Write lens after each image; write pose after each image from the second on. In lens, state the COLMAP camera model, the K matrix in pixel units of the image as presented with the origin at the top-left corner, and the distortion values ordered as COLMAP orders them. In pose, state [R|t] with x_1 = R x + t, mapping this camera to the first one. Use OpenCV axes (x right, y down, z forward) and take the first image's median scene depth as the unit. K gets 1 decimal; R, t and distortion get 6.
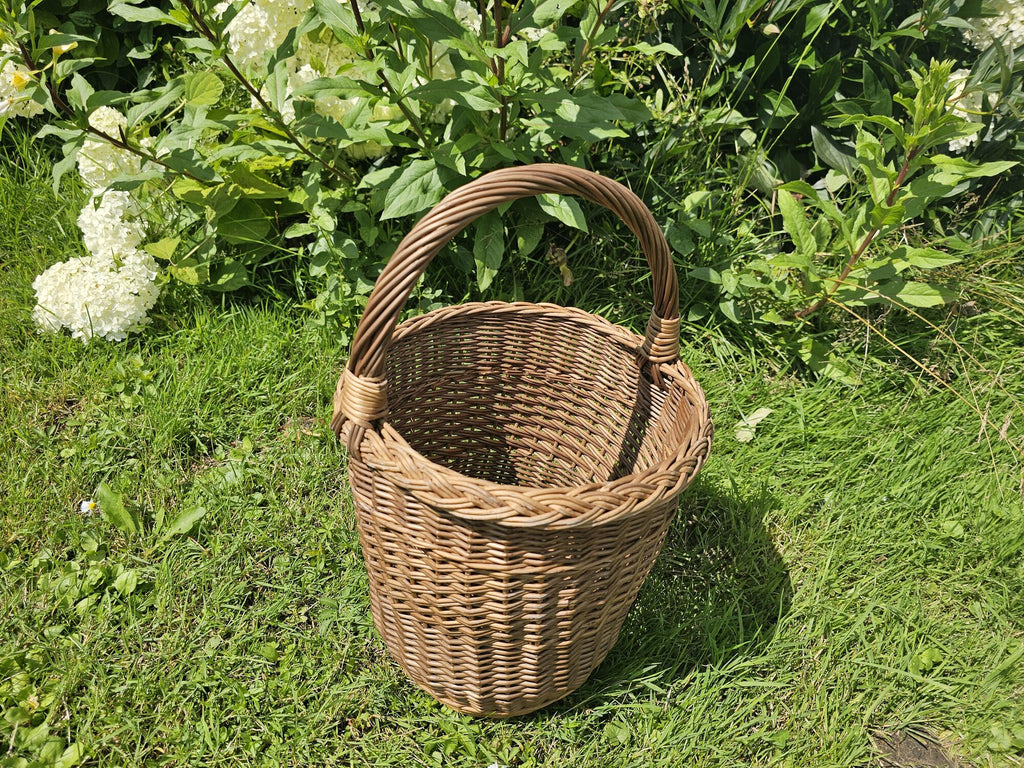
lens RADIAL K [[700.2, 0, 512.0], [0, 700.2, 384.0], [0, 0, 1]] dist [-0.002184, -0.004260]
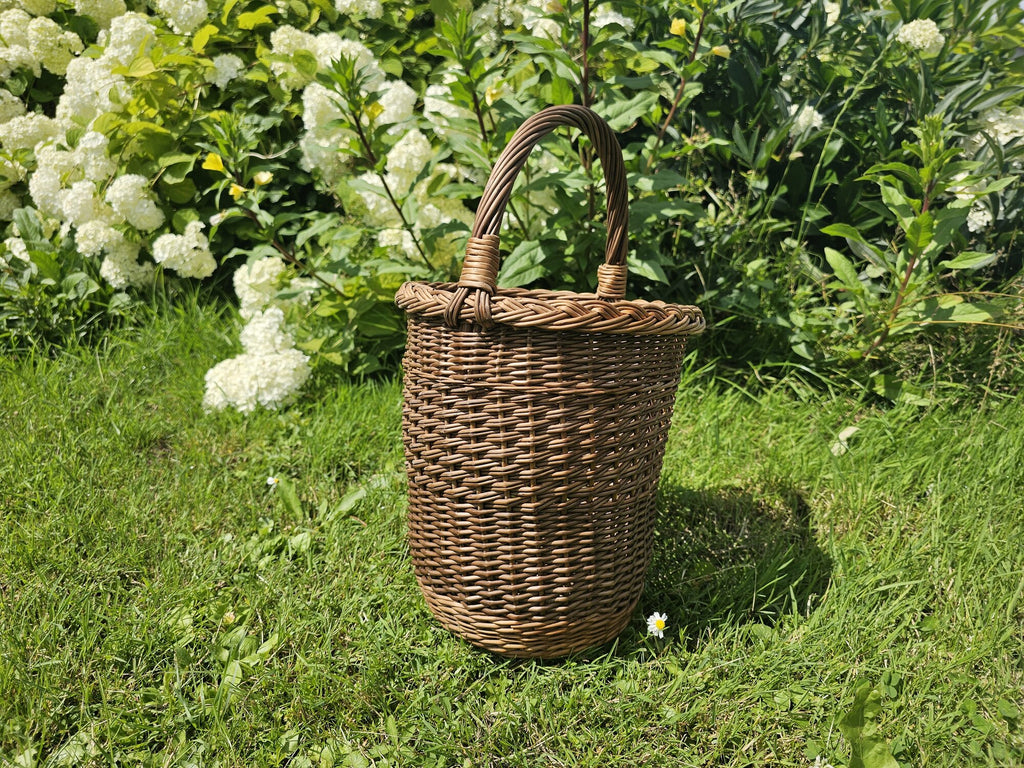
lens RADIAL K [[700.2, 0, 512.0], [0, 700.2, 384.0], [0, 0, 1]] dist [-0.002184, -0.004260]
pose [[0.995379, -0.067337, -0.068459, -0.079065], [0.040392, 0.940392, -0.337684, 0.298331], [0.087117, 0.333359, 0.938767, -0.082972]]
